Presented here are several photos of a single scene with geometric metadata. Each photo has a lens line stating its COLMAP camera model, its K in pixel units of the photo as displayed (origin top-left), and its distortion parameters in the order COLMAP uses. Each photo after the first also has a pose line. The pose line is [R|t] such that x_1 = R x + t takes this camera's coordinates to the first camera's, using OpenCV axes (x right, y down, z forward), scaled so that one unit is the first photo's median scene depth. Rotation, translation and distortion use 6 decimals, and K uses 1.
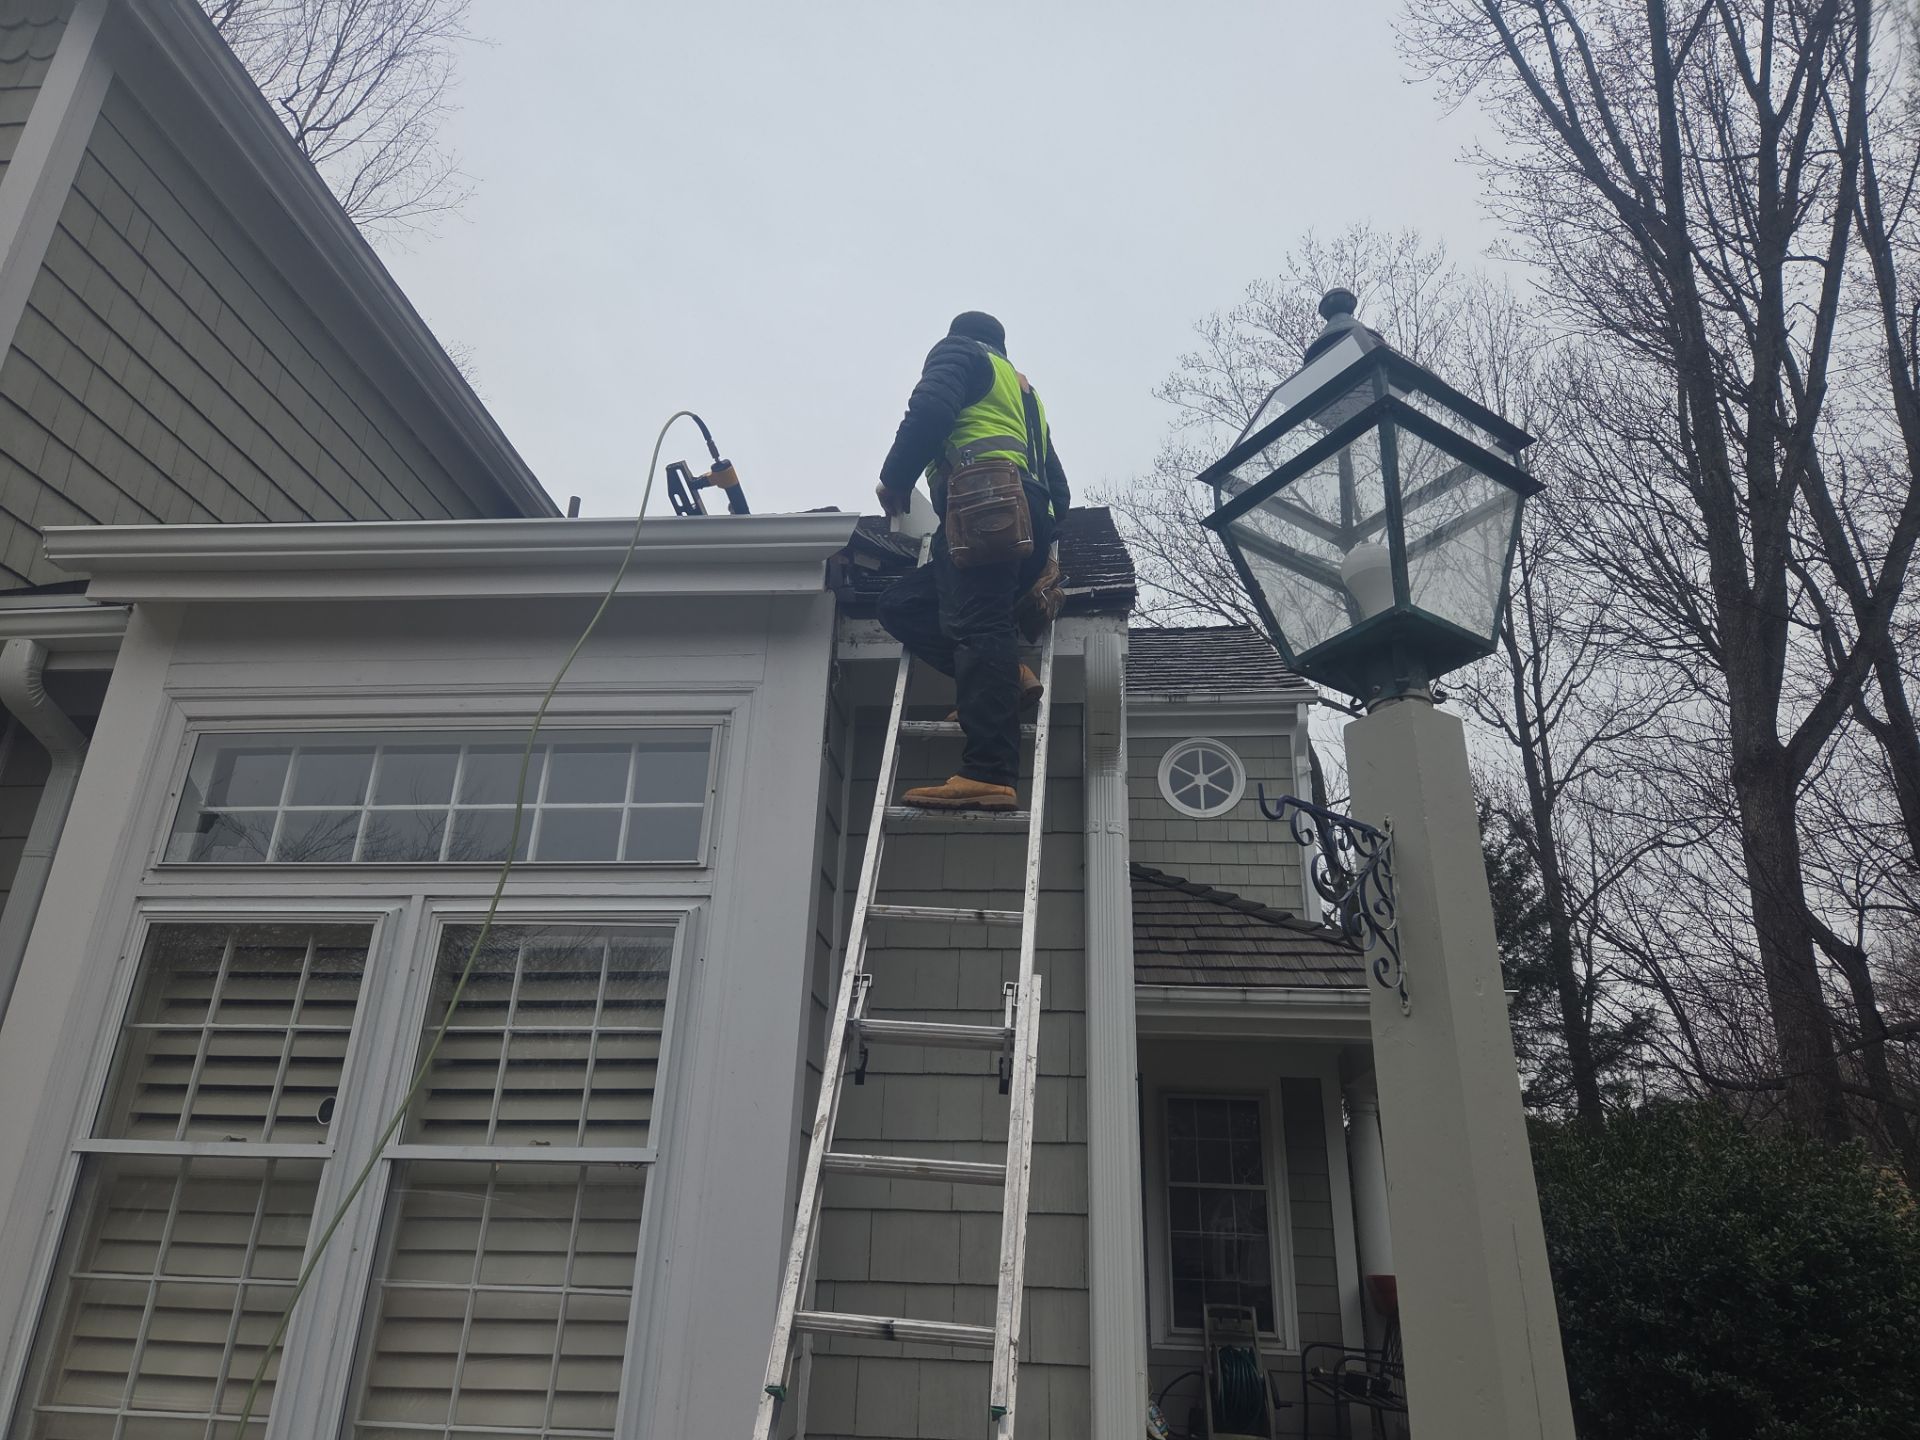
lens RADIAL K [[1279.8, 0, 954.1], [0, 1279.8, 736.5], [0, 0, 1]] dist [0.084384, -0.077288]
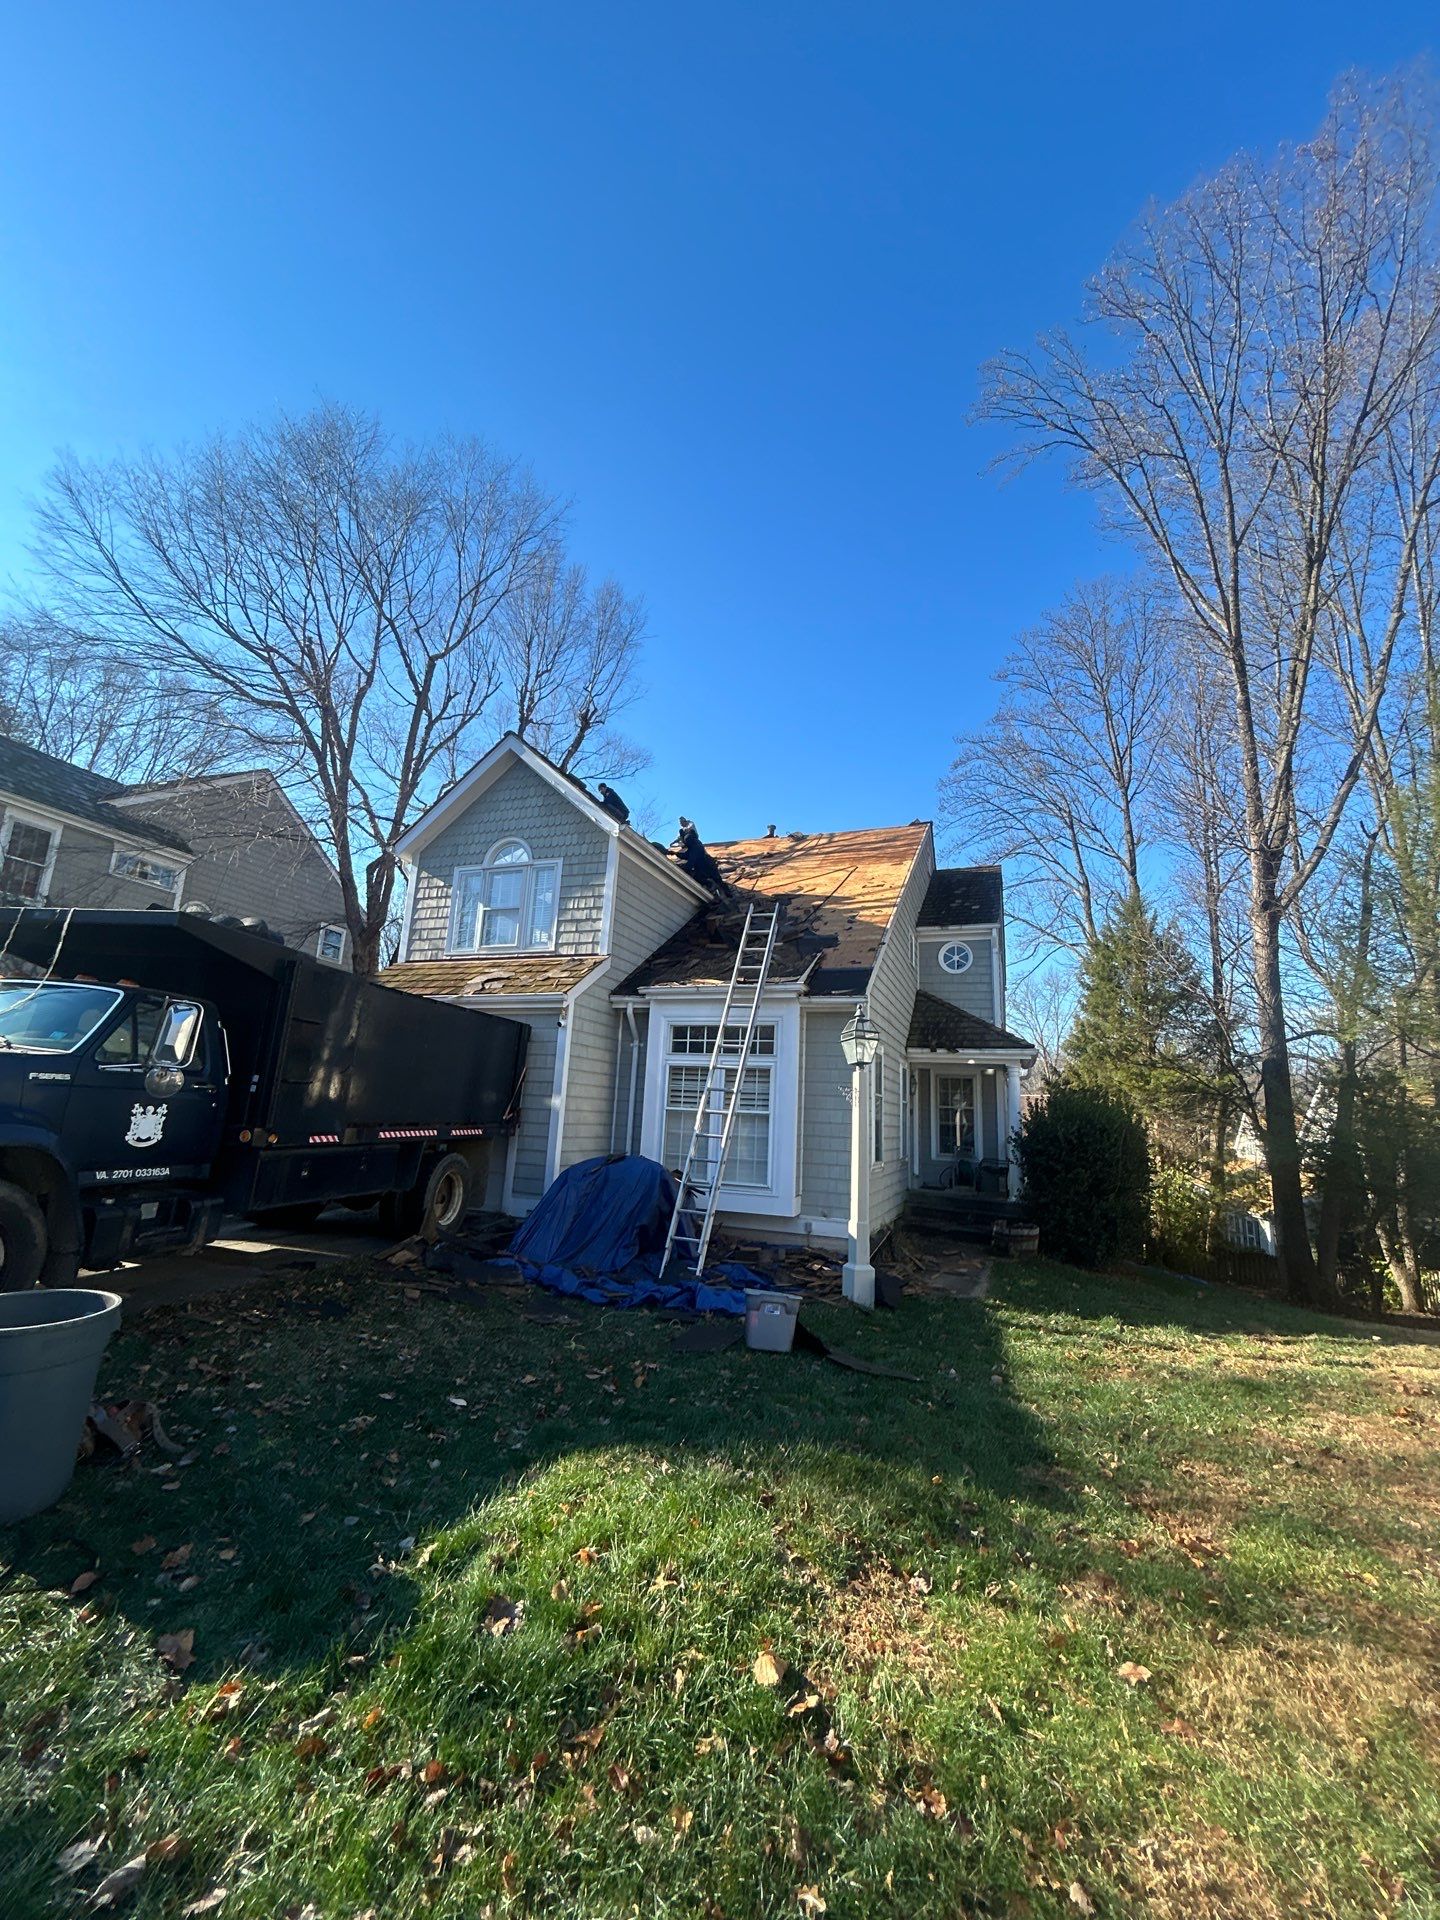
lens RADIAL K [[779.3, 0, 733.5], [0, 779.3, 957.9], [0, 0, 1]] dist [-0.002160, -0.000229]
pose [[0.971153, -0.039348, -0.235189, 0.354498], [0.079512, 0.983281, 0.163818, -0.743317], [0.224811, -0.177792, 0.958045, -1.766815]]
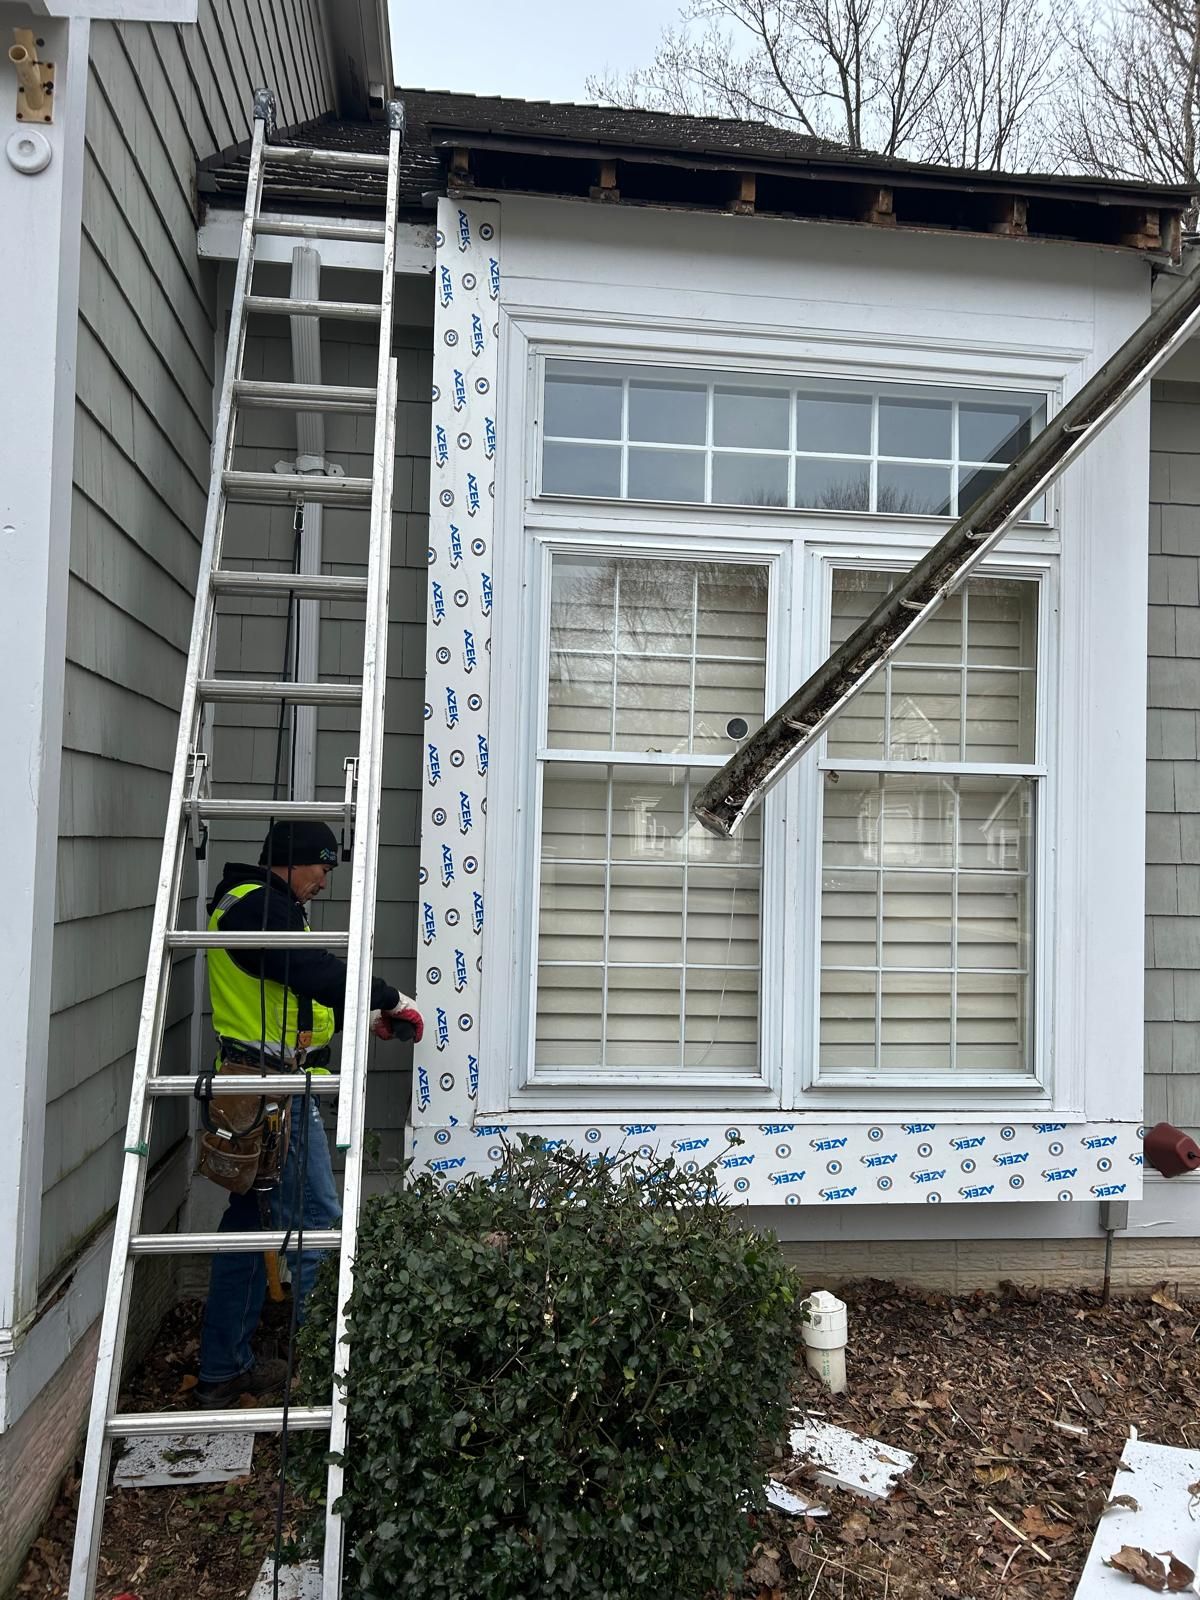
lens RADIAL K [[1201.0, 0, 597.6], [0, 1201.0, 806.4], [0, 0, 1]] dist [0.051597, -0.057187]
pose [[0.974204, -0.001346, 0.225667, -0.792231], [-0.078311, 0.935827, 0.343651, -0.002574], [-0.211648, -0.352458, 0.911580, 0.034729]]
